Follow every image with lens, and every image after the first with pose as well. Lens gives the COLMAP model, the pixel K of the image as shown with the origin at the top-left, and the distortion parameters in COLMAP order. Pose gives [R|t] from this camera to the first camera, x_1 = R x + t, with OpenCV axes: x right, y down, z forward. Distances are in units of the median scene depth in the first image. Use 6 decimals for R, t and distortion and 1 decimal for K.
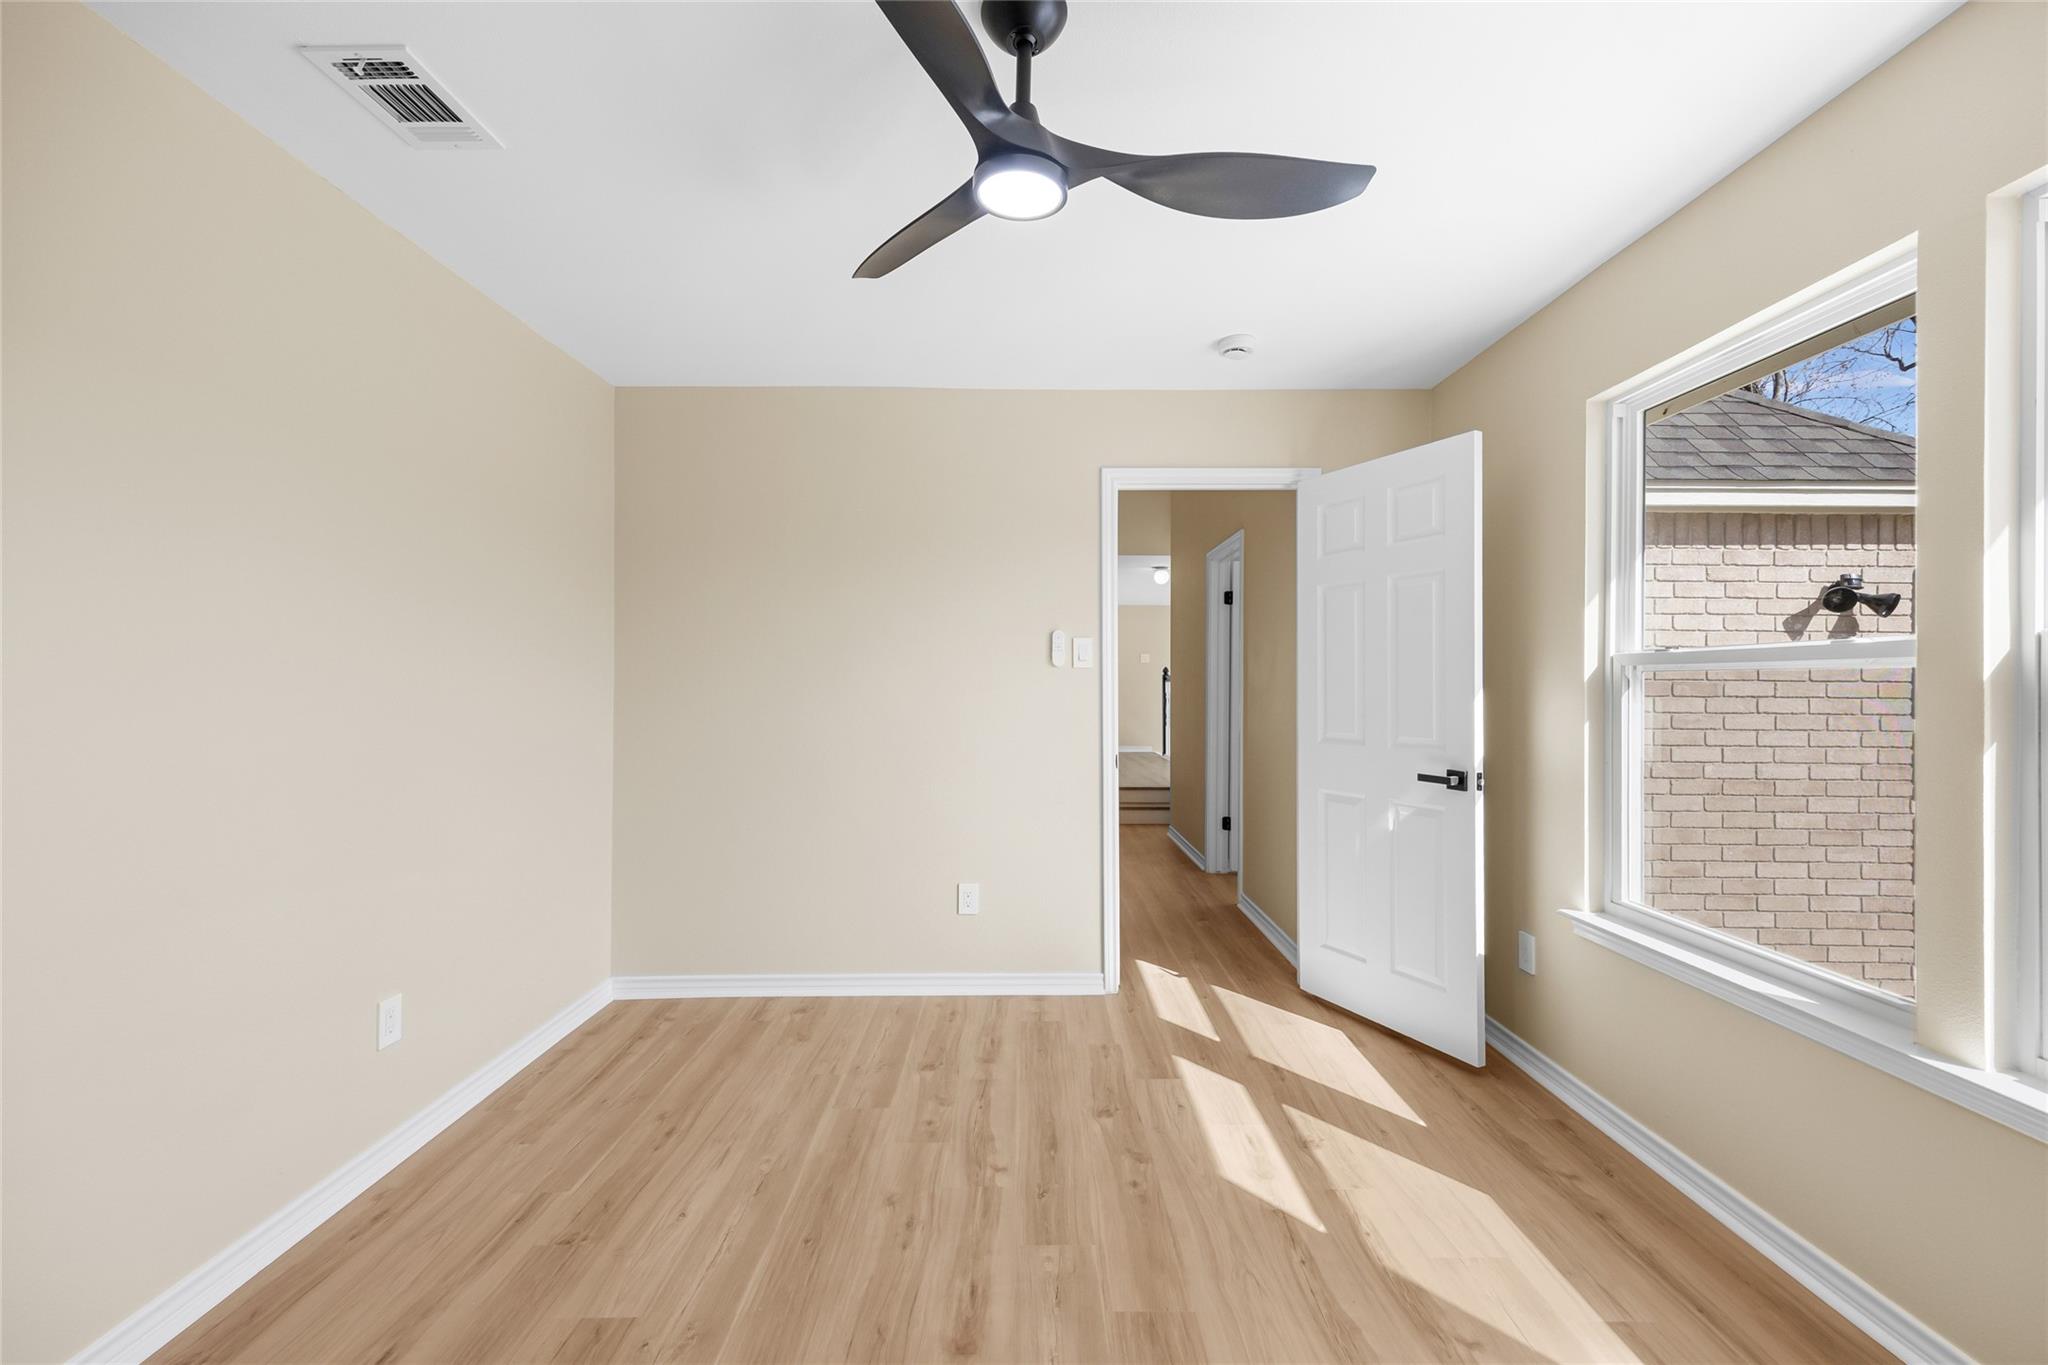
lens RADIAL K [[783.2, 0, 1024.0], [0, 783.2, 682.5], [0, 0, 1]] dist [-0.001018, 0.000092]
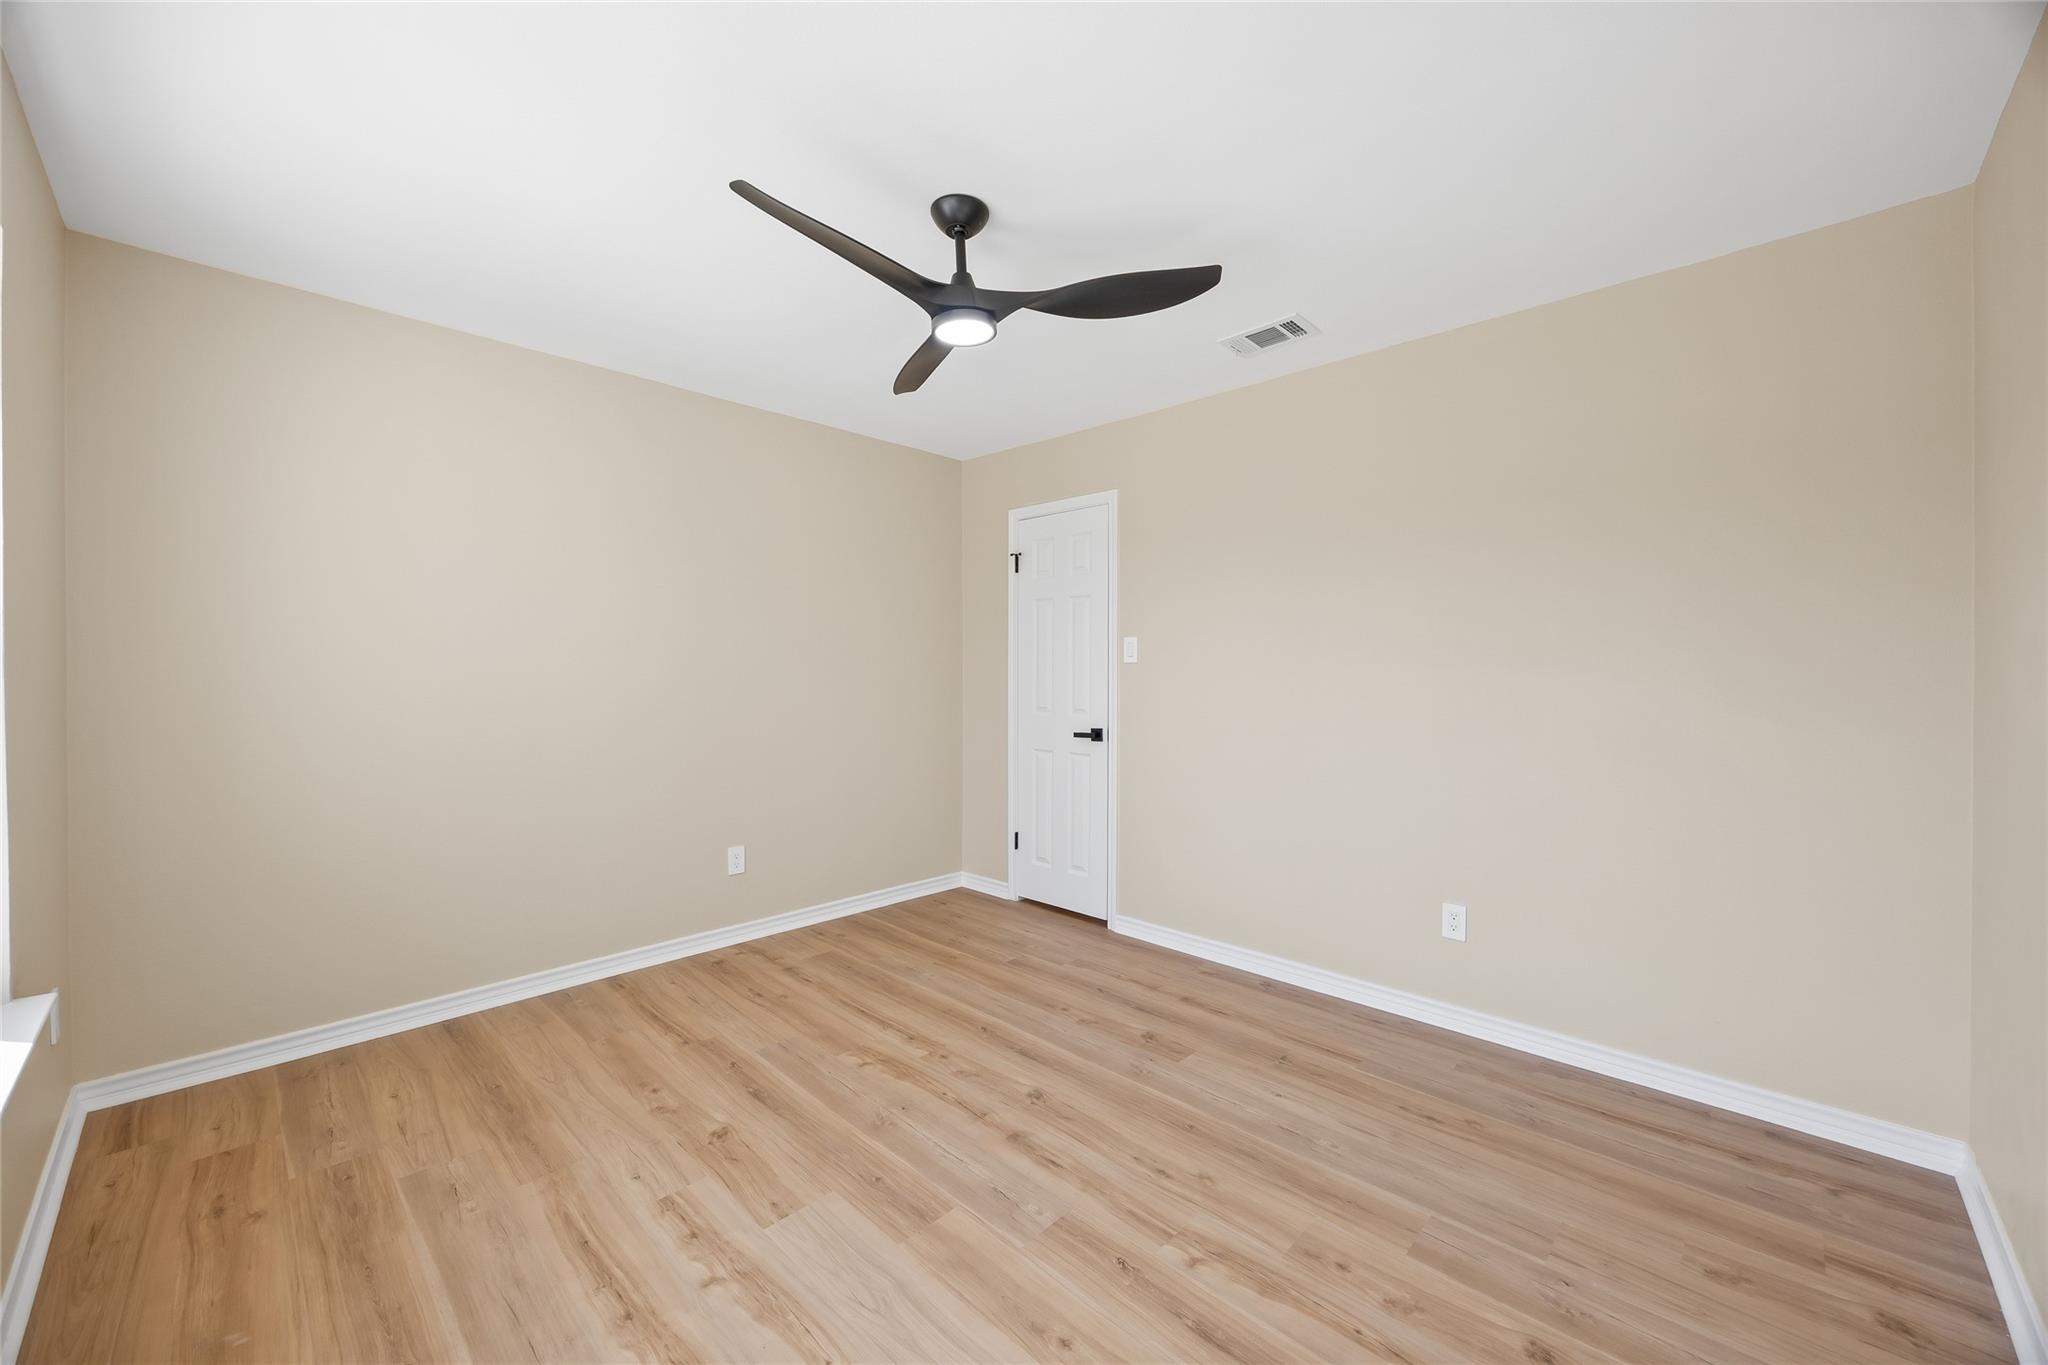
lens RADIAL K [[783.2, 0, 1024.0], [0, 783.2, 682.5], [0, 0, 1]] dist [-0.001018, 0.000092]
pose [[-0.678609, 0.012692, -0.734390, 0.754667], [0.002420, 0.999884, 0.015045, 0.011125], [0.734496, 0.008432, -0.678561, 1.582251]]
